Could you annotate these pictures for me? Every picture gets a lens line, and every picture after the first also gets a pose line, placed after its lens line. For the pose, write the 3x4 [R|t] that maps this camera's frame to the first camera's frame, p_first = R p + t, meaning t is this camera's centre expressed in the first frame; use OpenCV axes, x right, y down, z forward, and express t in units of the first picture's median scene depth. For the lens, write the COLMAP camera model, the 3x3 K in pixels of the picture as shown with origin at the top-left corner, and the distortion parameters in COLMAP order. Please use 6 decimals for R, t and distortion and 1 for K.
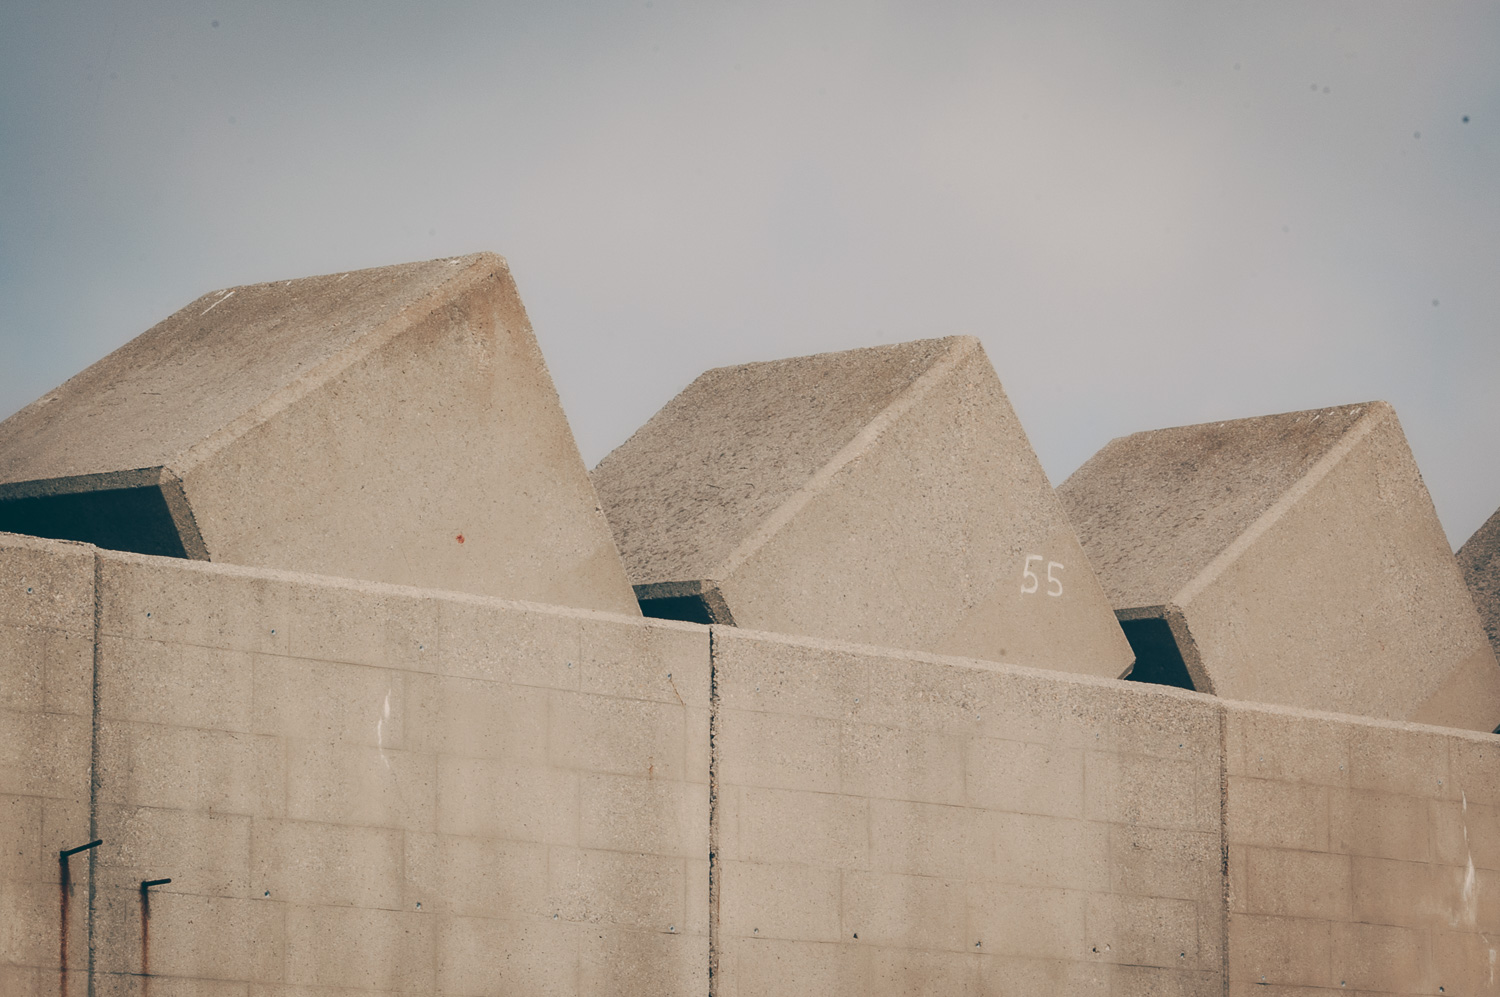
lens RADIAL K [[5303.2, 0, 750.0], [0, 5303.2, 498.5], [0, 0, 1]] dist [-0.184973, 0.703283]
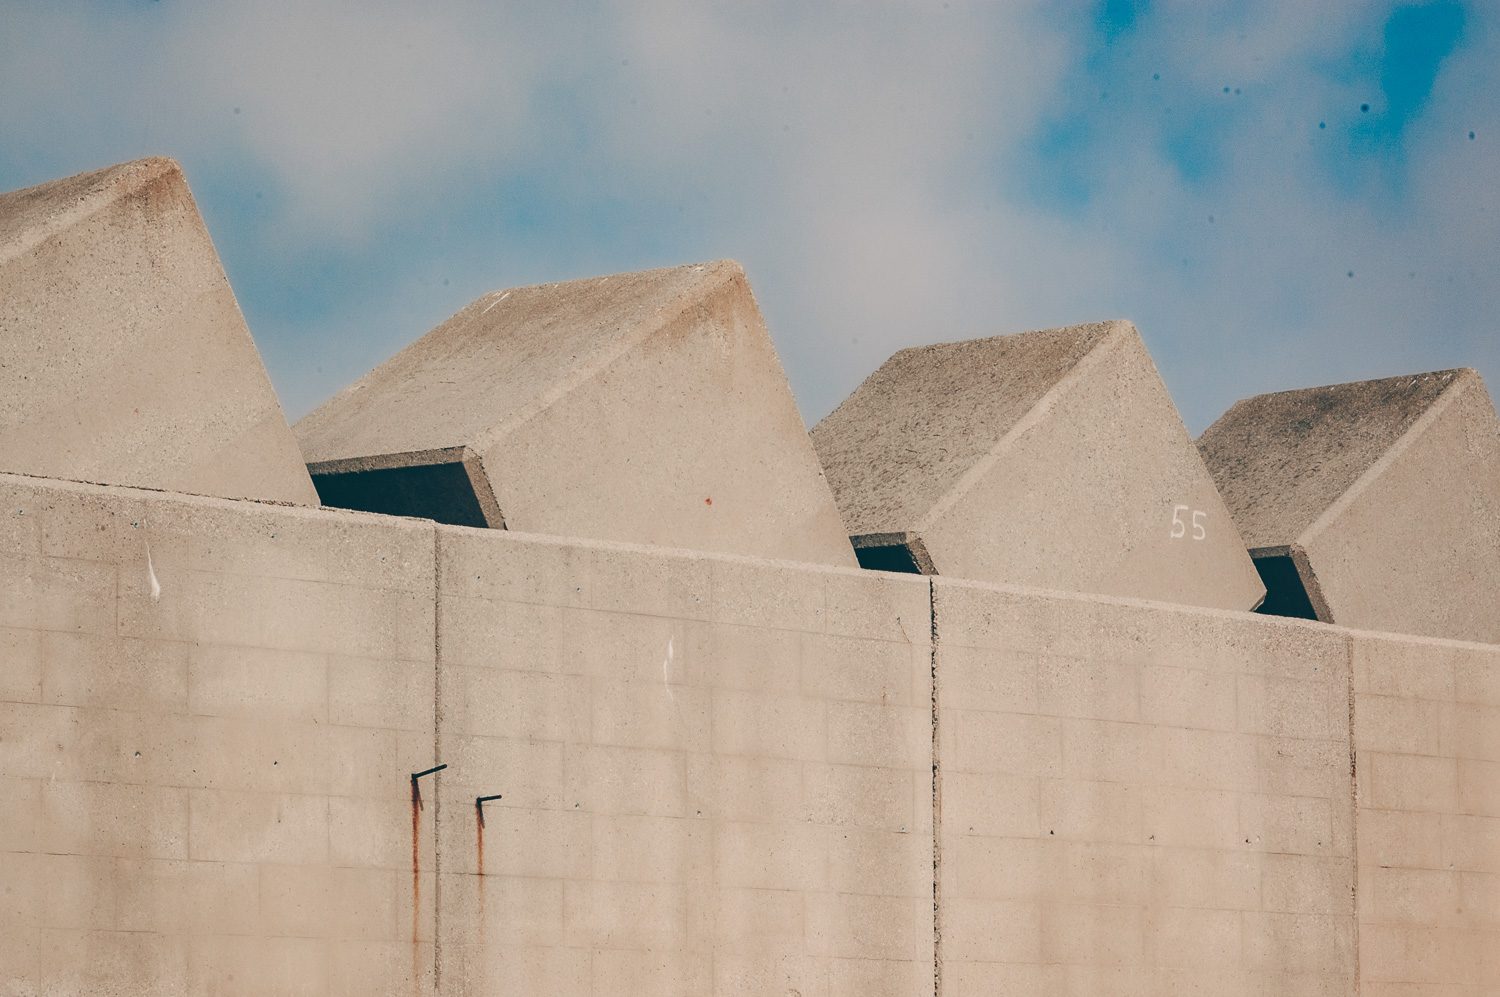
lens RADIAL K [[4868.8, 0, 750.0], [0, 4868.8, 498.5], [0, 0, 1]] dist [-0.162892, 0.186668]
pose [[0.999835, -0.010953, -0.014520, -0.031696], [0.011240, 0.999740, 0.019847, -0.015863], [0.014298, -0.020007, 0.999698, -0.102748]]
